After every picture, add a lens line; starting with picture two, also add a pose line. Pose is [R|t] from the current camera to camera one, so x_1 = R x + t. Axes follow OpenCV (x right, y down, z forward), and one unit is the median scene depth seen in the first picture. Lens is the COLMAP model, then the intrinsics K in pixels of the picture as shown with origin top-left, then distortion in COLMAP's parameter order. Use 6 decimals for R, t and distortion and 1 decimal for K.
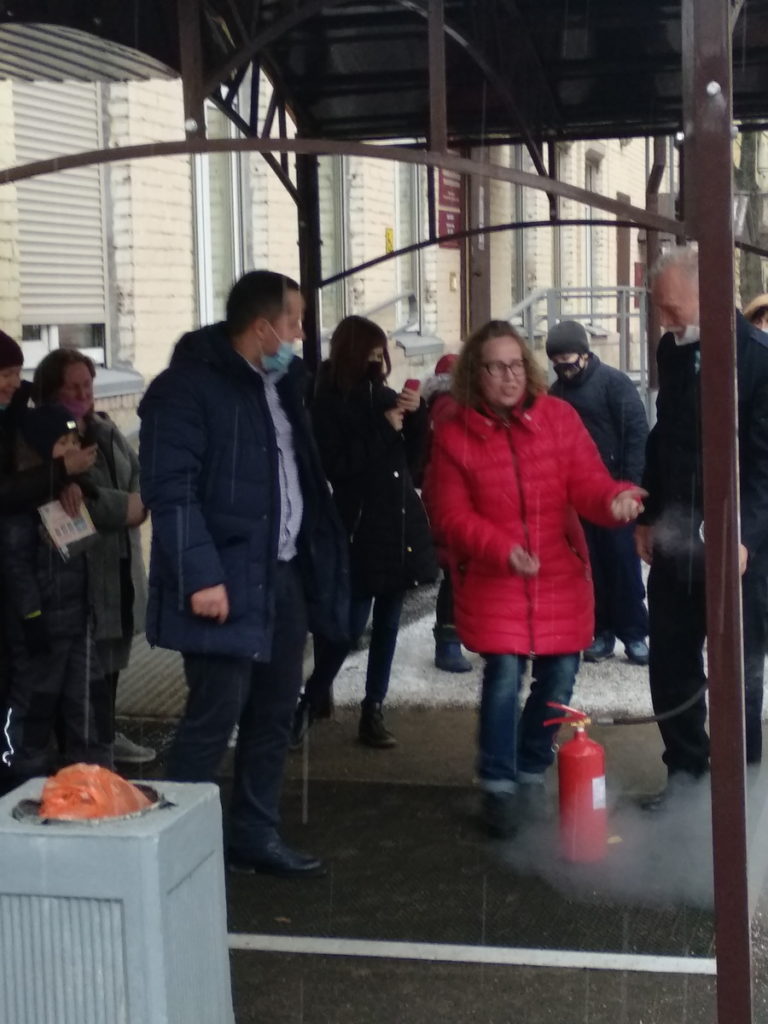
lens RADIAL K [[1979.2, 0, 384.5], [0, 1979.2, 468.8], [0, 0, 1]] dist [0.065688, 0.193686]
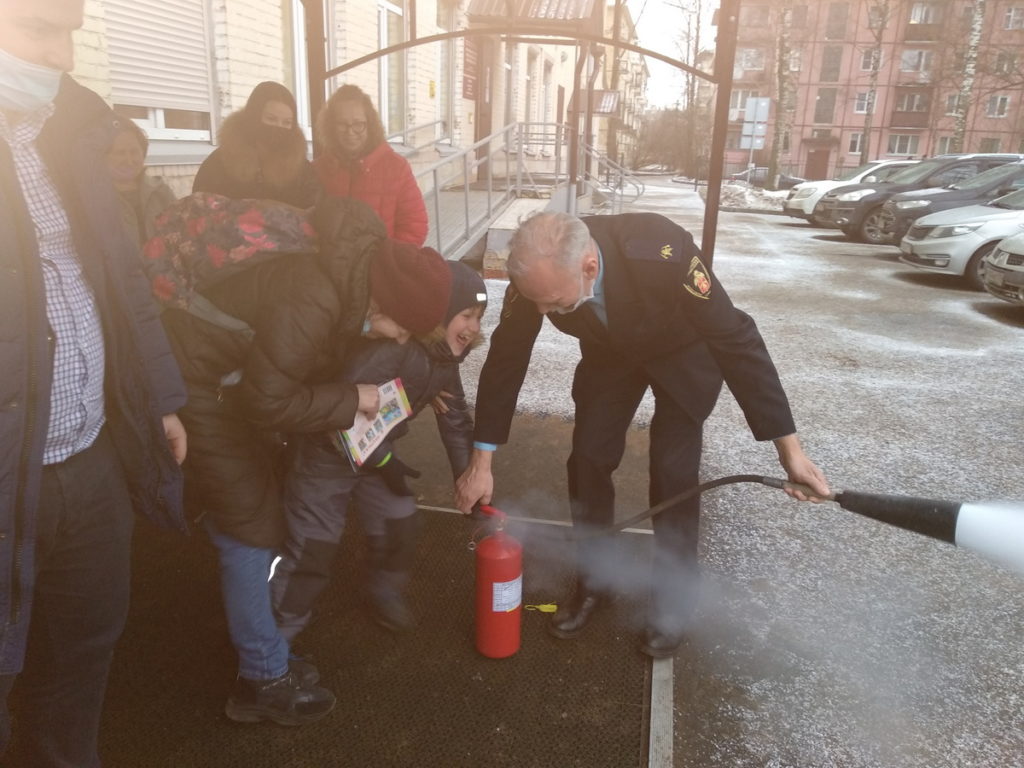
lens RADIAL K [[765.2, 0, 512.0], [0, 765.2, 384.0], [0, 0, 1]] dist [0.064623, -0.083669]
pose [[0.996620, 0.032032, 0.075642, 0.050521], [-0.047611, 0.975642, 0.214140, -0.012068], [-0.066940, -0.217018, 0.973870, 0.430848]]
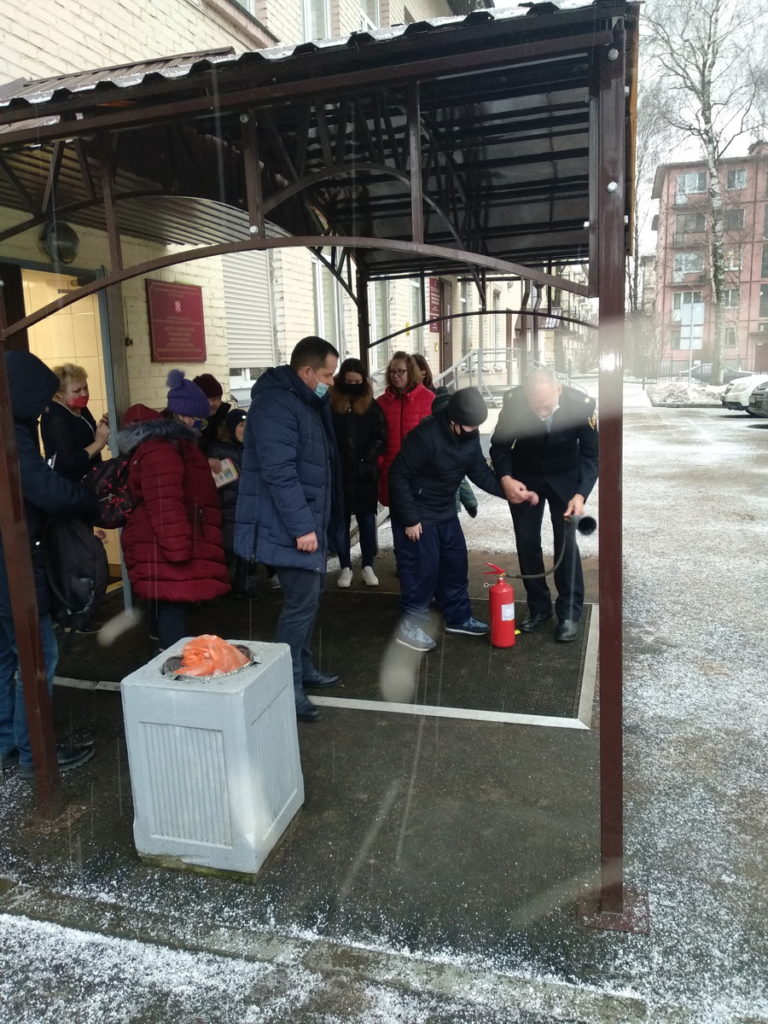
lens RADIAL K [[765.2, 0, 384.0], [0, 765.2, 512.0], [0, 0, 1]] dist [0.064623, -0.083669]
pose [[0.999316, -0.007650, -0.036186, 0.009402], [0.011707, 0.993497, 0.113253, -0.011281], [0.035085, -0.113599, 0.992907, 0.177244]]
